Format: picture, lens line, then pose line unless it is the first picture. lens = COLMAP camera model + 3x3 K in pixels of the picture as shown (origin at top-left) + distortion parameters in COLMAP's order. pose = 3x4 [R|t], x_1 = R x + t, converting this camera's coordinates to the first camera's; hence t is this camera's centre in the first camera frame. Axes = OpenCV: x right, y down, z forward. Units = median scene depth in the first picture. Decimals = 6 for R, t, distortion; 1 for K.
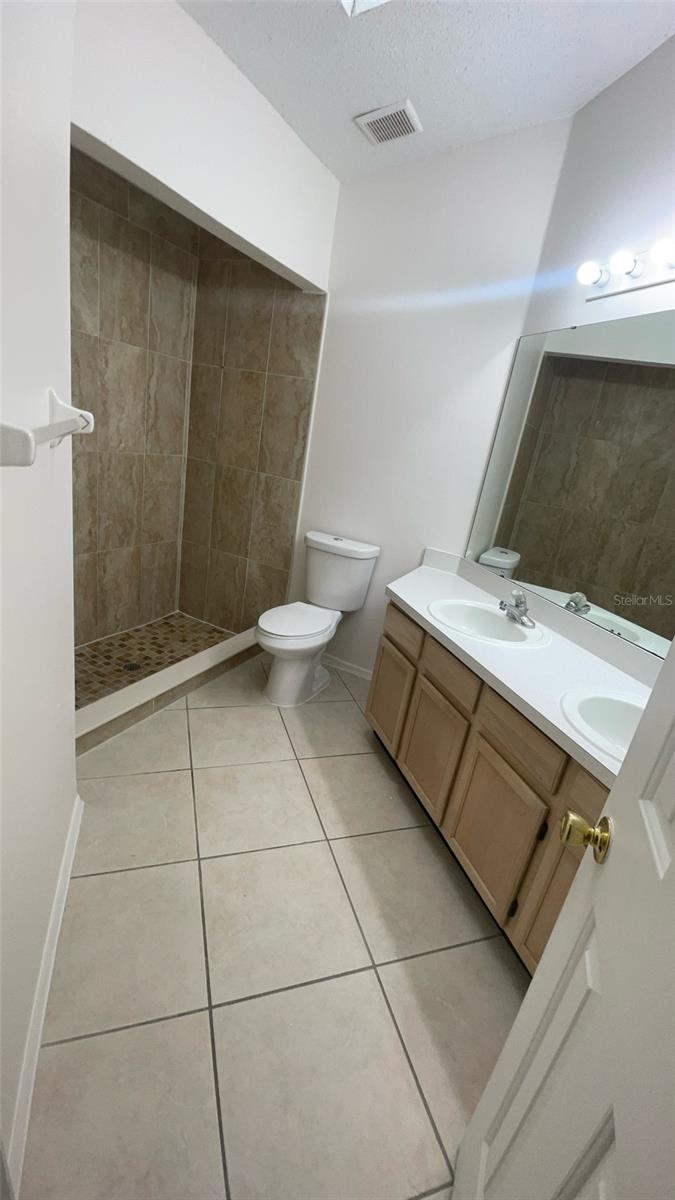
lens RADIAL K [[484.9, 0, 342.1], [0, 484.9, 601.9], [0, 0, 1]] dist [0.022193, -0.022077]
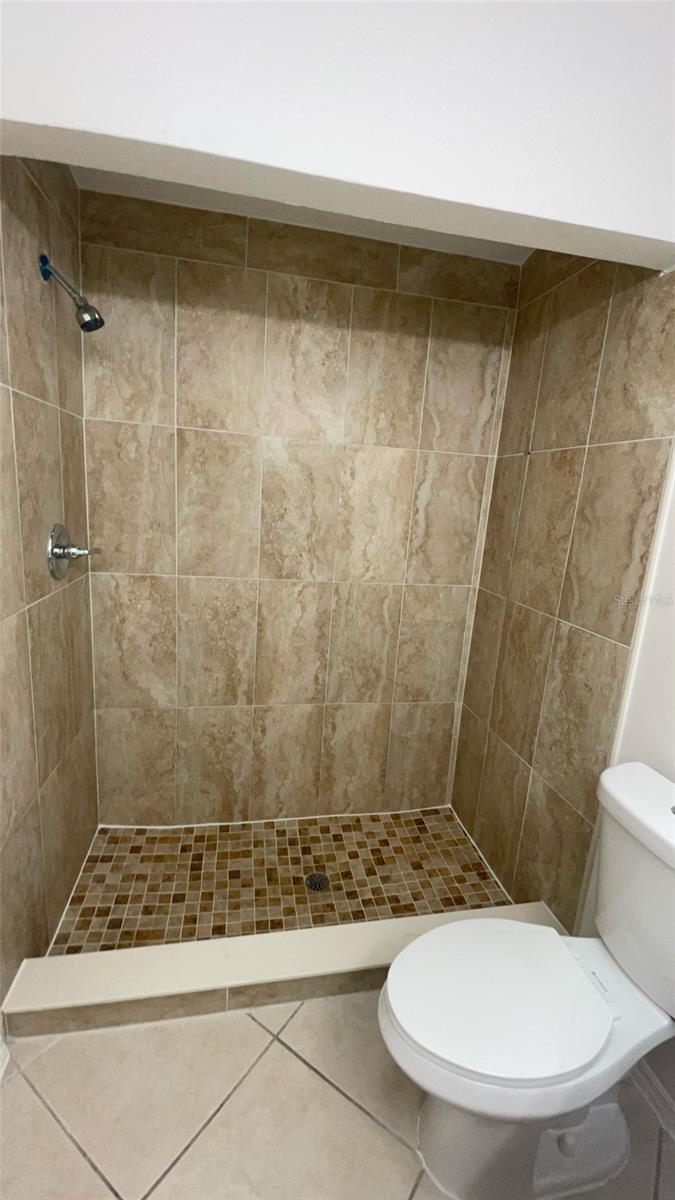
lens RADIAL K [[491.8, 0, 337.5], [0, 491.8, 600.0], [0, 0, 1]] dist [0.083389, -0.069525]
pose [[0.608114, 0.046149, -0.792507, 0.124457], [-0.230676, 0.965505, -0.120781, -0.167781], [0.759596, 0.256260, 0.597783, 0.485056]]
